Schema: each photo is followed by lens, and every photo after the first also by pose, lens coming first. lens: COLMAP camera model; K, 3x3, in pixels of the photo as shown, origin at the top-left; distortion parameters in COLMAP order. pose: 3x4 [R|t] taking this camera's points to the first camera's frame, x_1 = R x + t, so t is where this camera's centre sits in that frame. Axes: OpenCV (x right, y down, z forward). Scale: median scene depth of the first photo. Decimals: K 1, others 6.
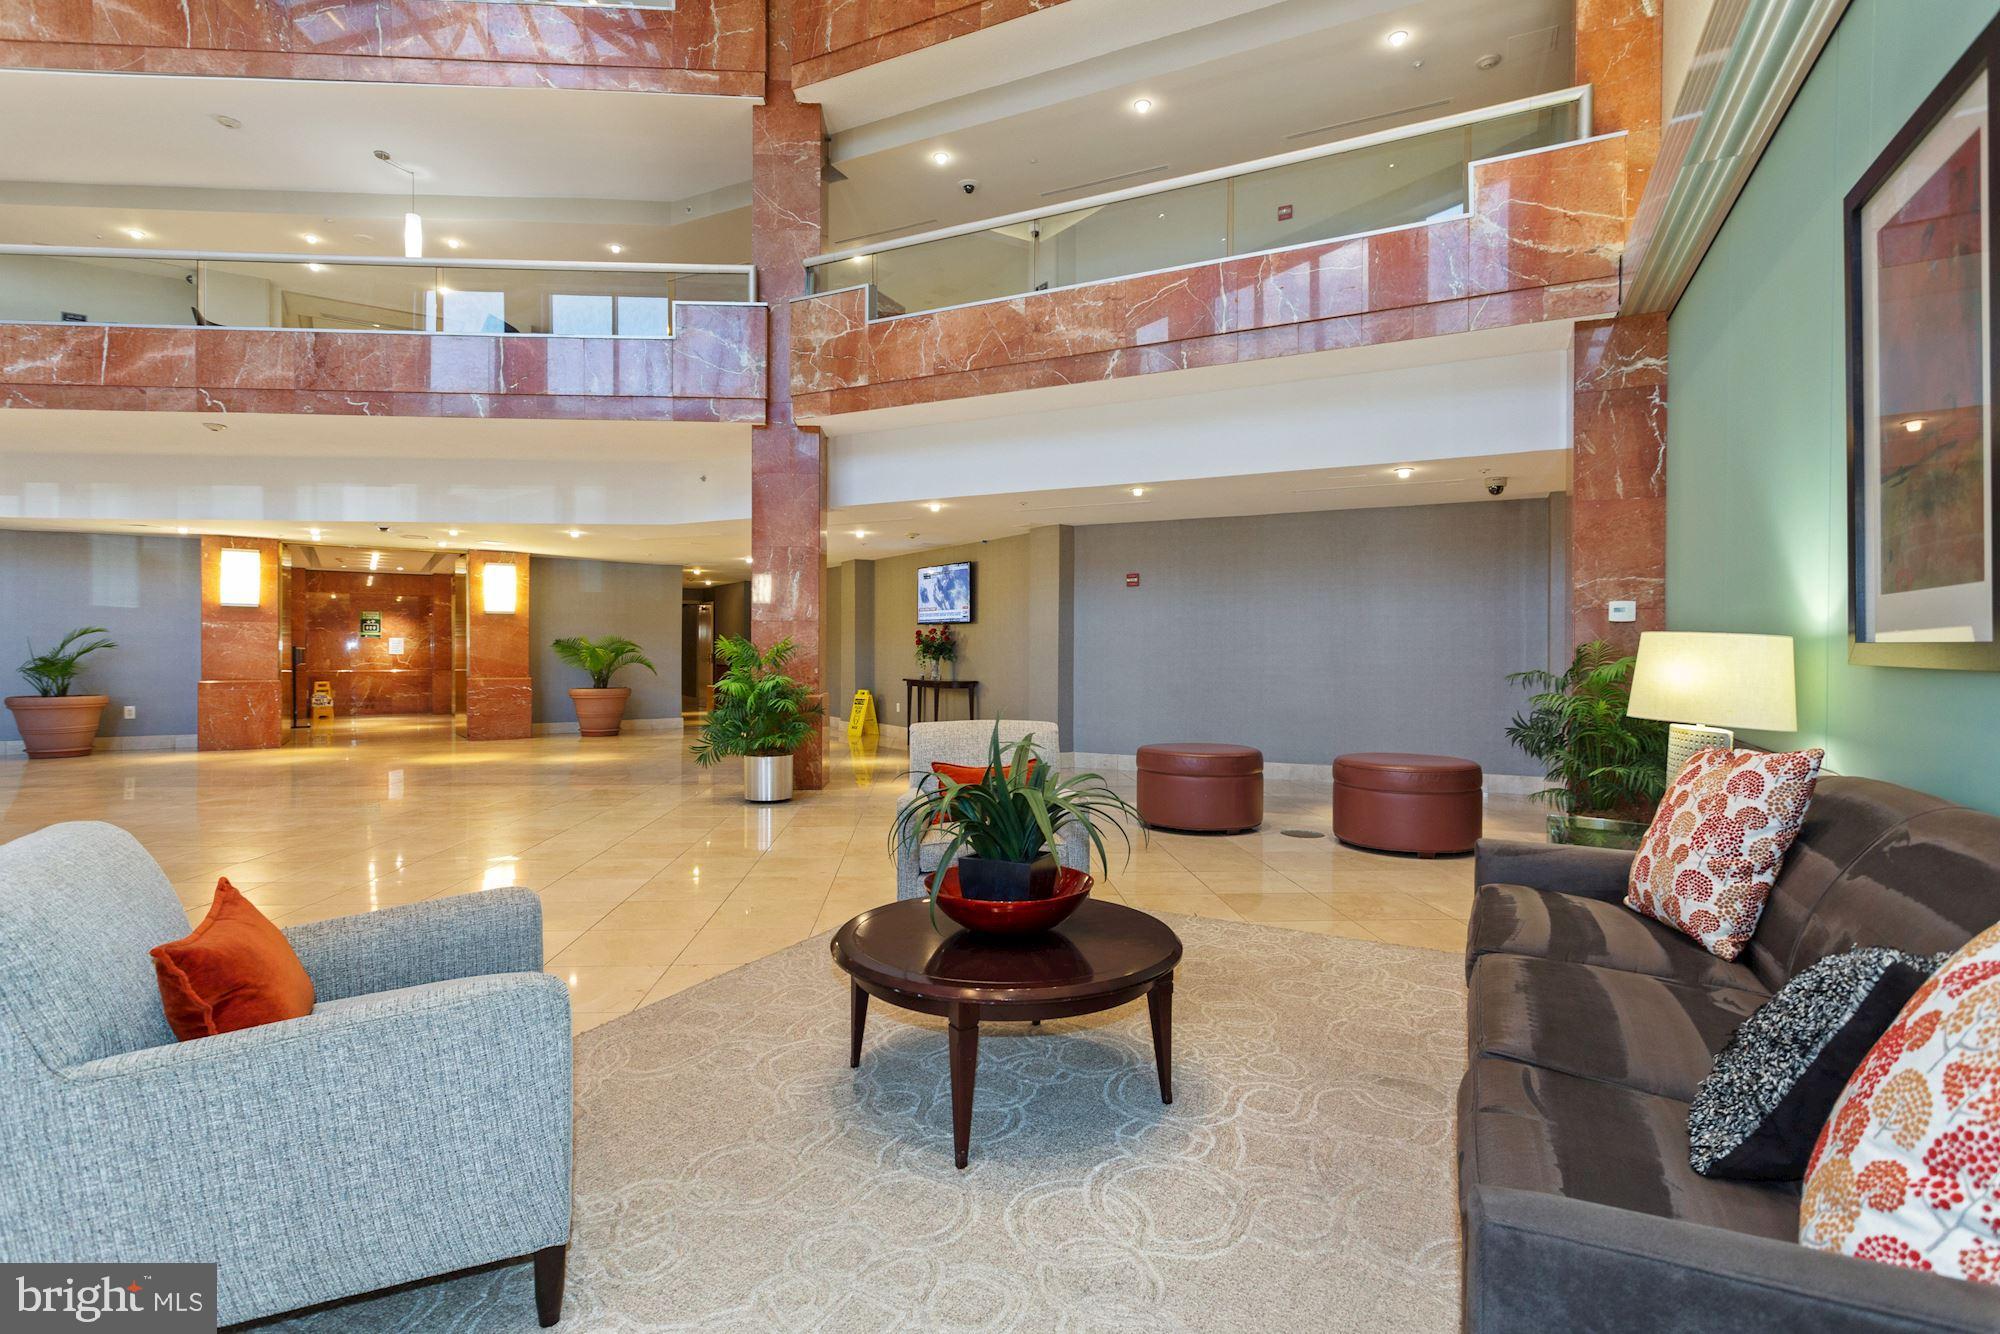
lens RADIAL K [[962.2, 0, 995.9], [0, 962.2, 654.6], [0, 0, 1]] dist [0.007132, 0.000278]
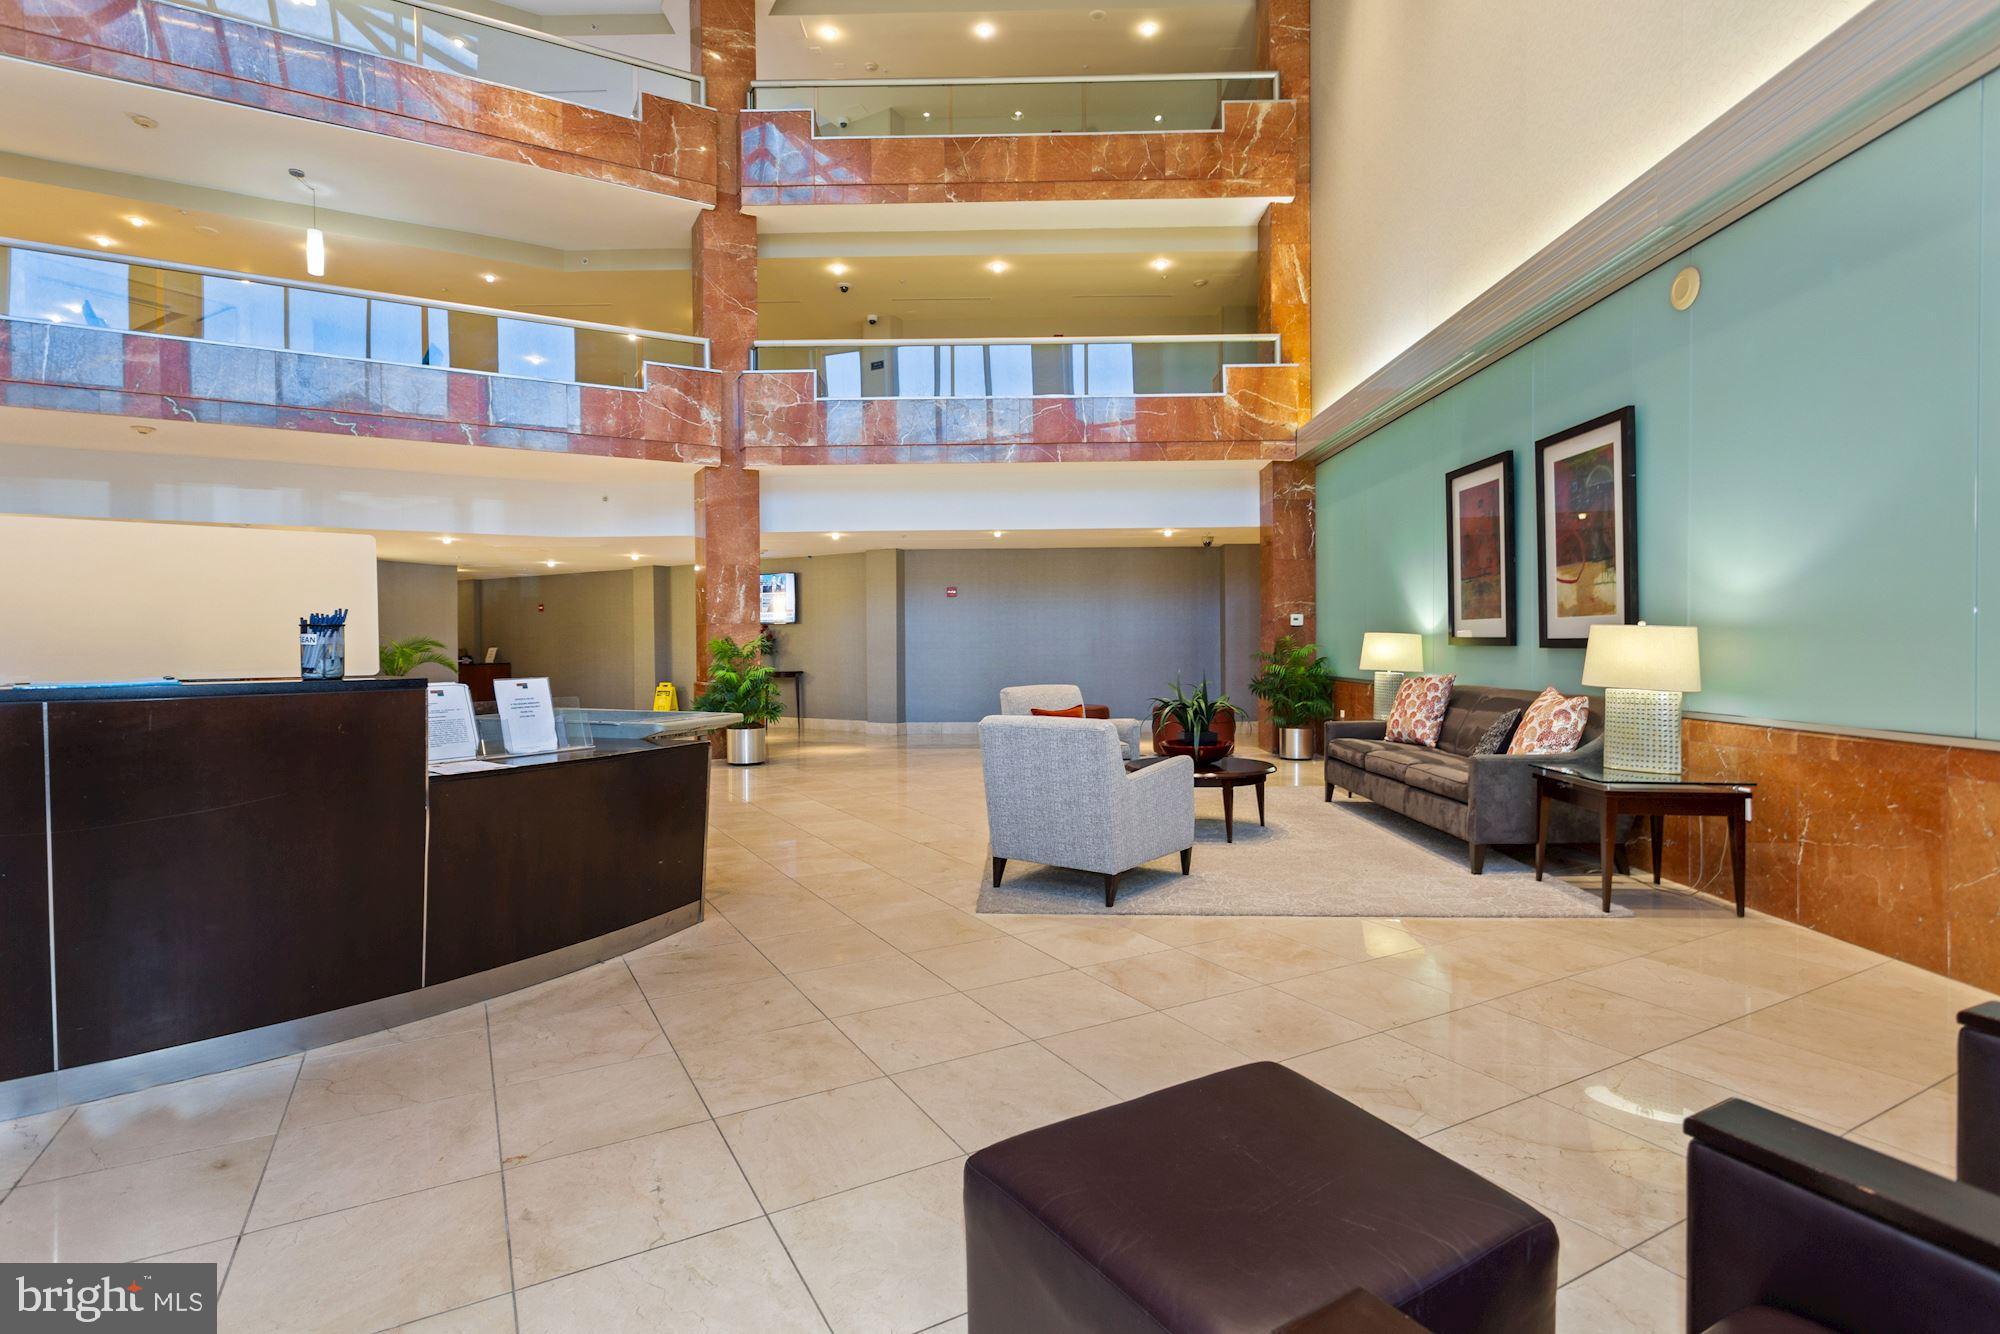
lens RADIAL K [[962.2, 0, 995.9], [0, 962.2, 654.6], [0, 0, 1]] dist [0.007132, 0.000278]
pose [[0.899486, -0.015868, 0.436661, -0.603093], [0.013312, 0.999872, 0.008911, -0.001790], [-0.436747, -0.002203, 0.899582, -0.367123]]
